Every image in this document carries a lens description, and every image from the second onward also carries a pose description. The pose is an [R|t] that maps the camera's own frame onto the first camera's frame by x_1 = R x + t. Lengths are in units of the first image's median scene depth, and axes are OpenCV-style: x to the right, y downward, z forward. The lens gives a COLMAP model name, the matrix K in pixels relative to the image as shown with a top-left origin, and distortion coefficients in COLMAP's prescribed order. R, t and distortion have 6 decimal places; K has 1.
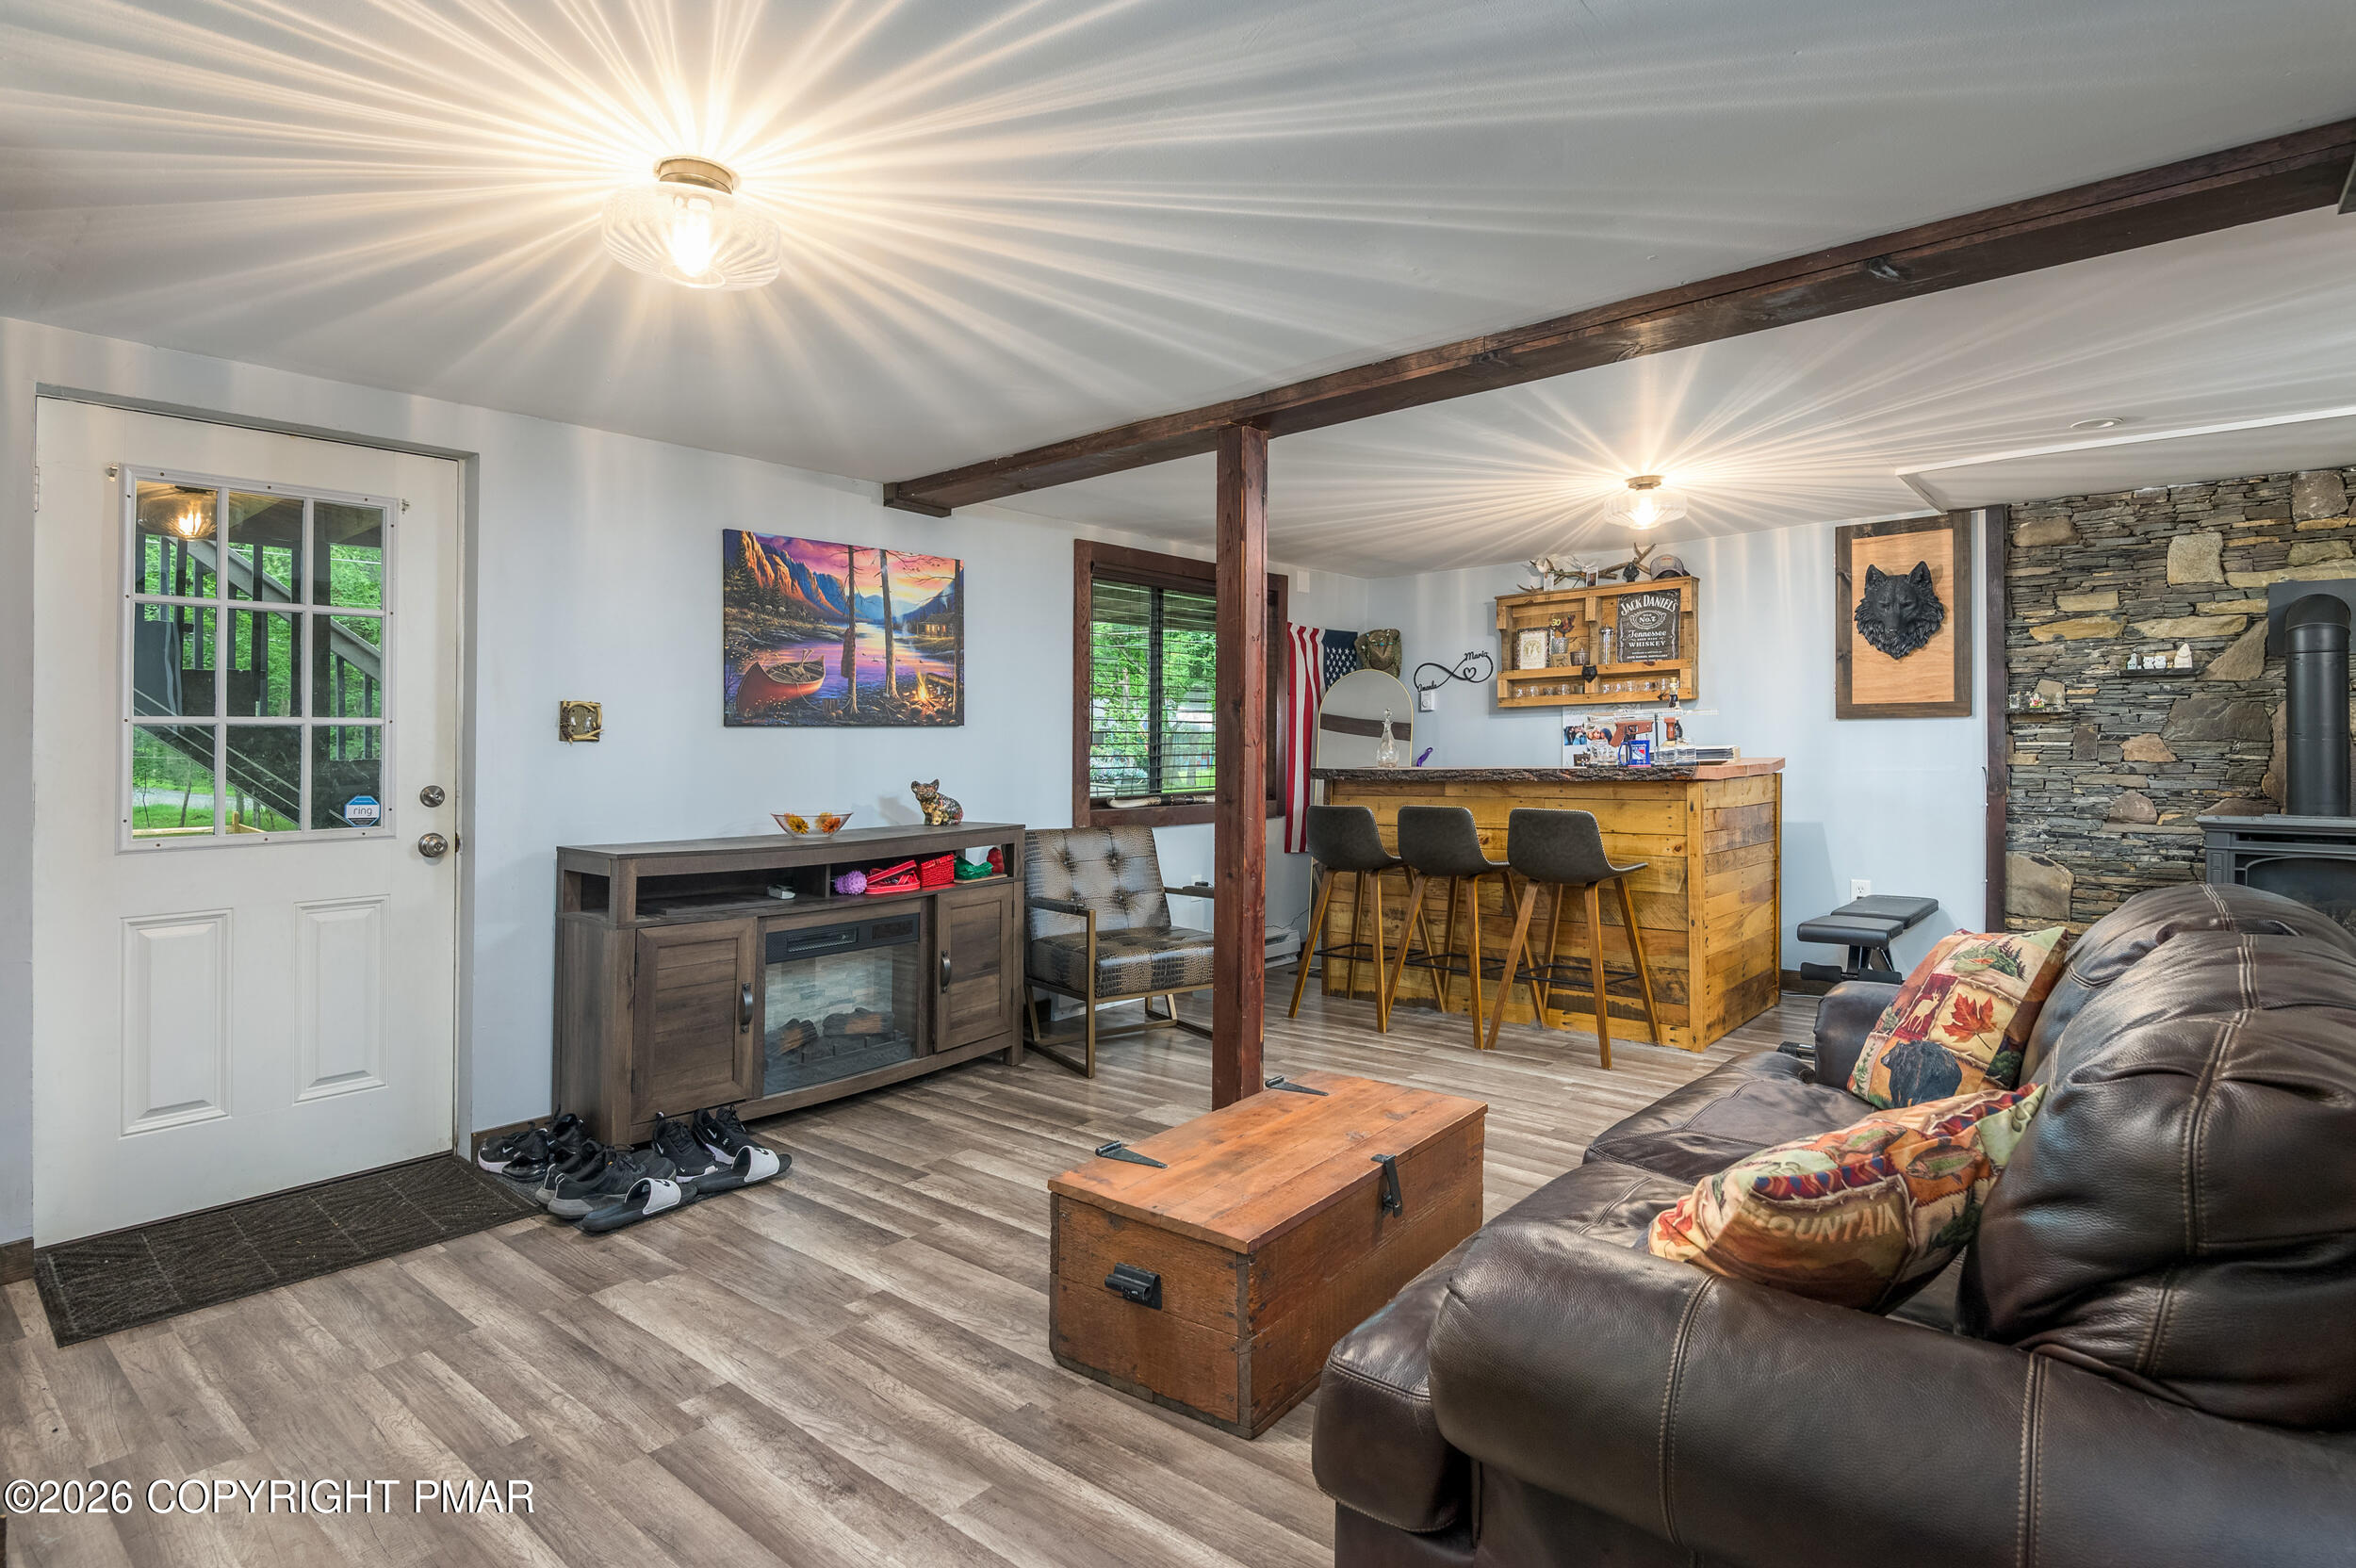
lens RADIAL K [[1182.4, 0, 1178.0], [0, 1182.4, 784.0], [0, 0, 1]] dist [0.044279, -0.032674]
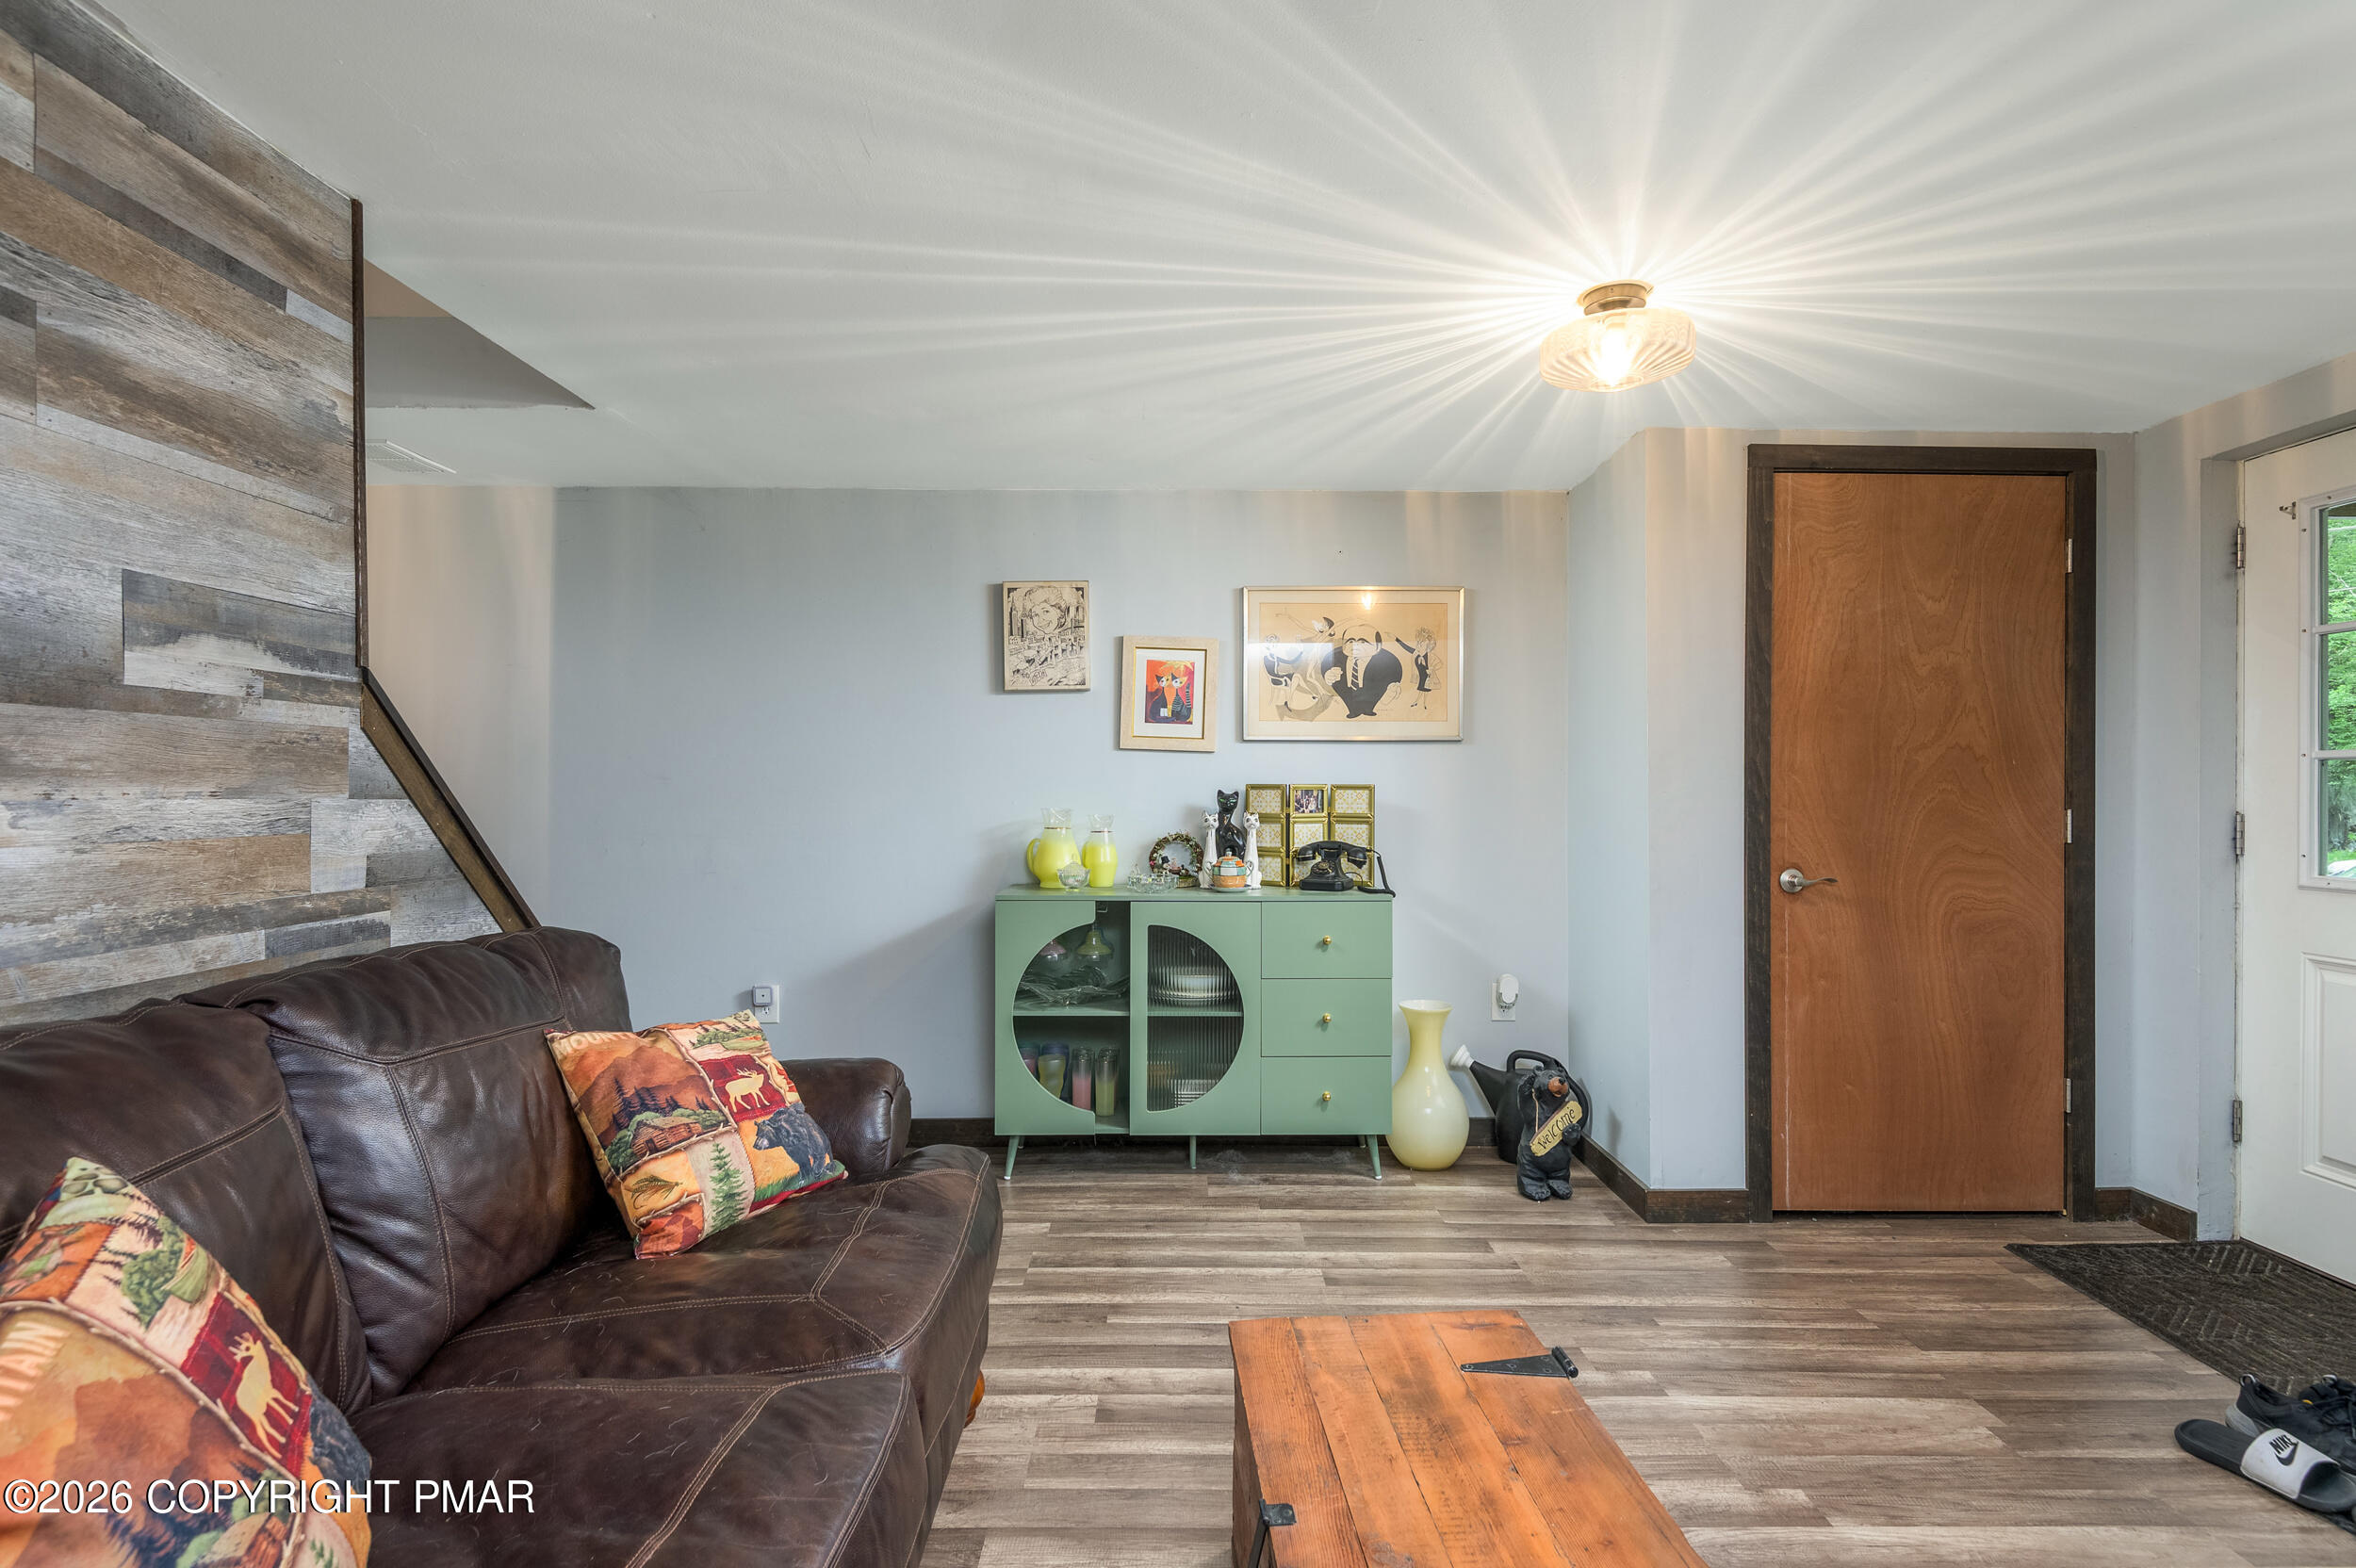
lens RADIAL K [[1195.6, 0, 1178.0], [0, 1195.6, 784.0], [0, 0, 1]] dist [0.036149, -0.022912]
pose [[-0.760470, 0.007791, -0.649327, 0.289592], [-0.013430, 0.999525, 0.027721, -0.026163], [0.649234, 0.029801, -0.760004, 0.690467]]
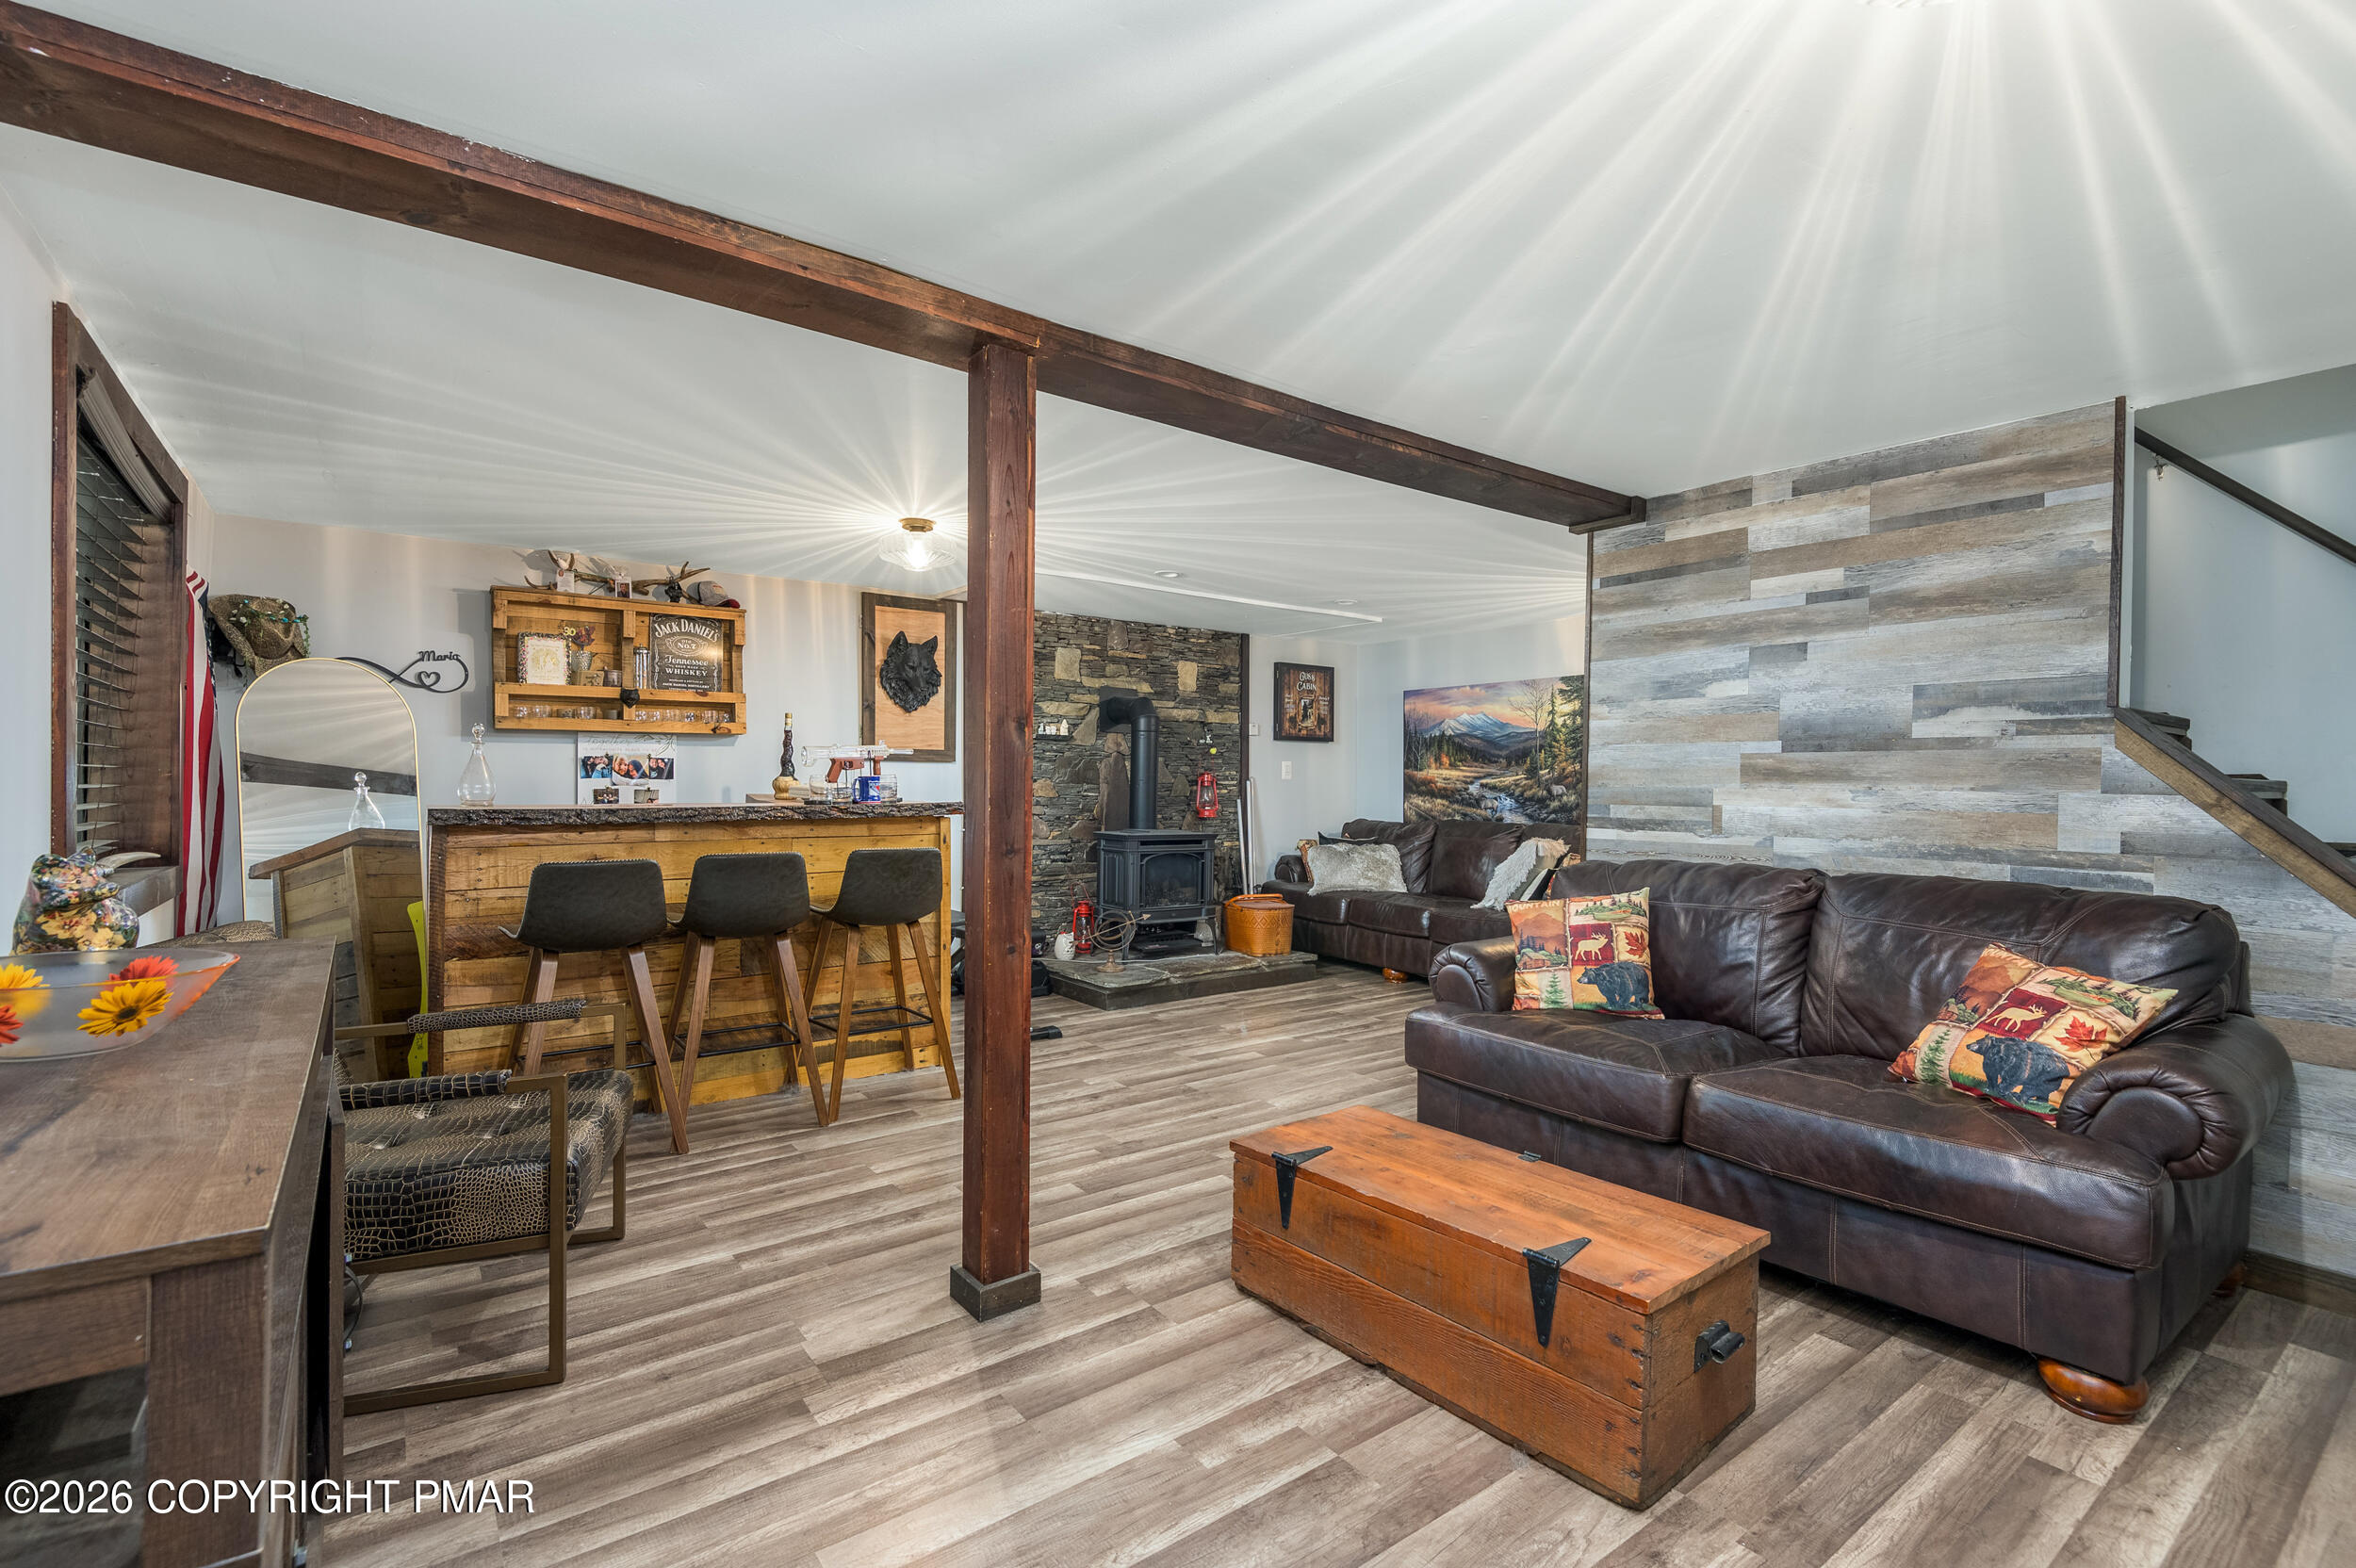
lens RADIAL K [[1055.8, 0, 1179.2], [0, 1055.8, 830.0], [0, 0, 1]] dist [0.034220, -0.016276]
pose [[0.231298, -0.032308, 0.972346, -0.420629], [0.018854, 0.999410, 0.028722, -0.012140], [-0.972700, 0.011690, 0.231771, 0.533833]]
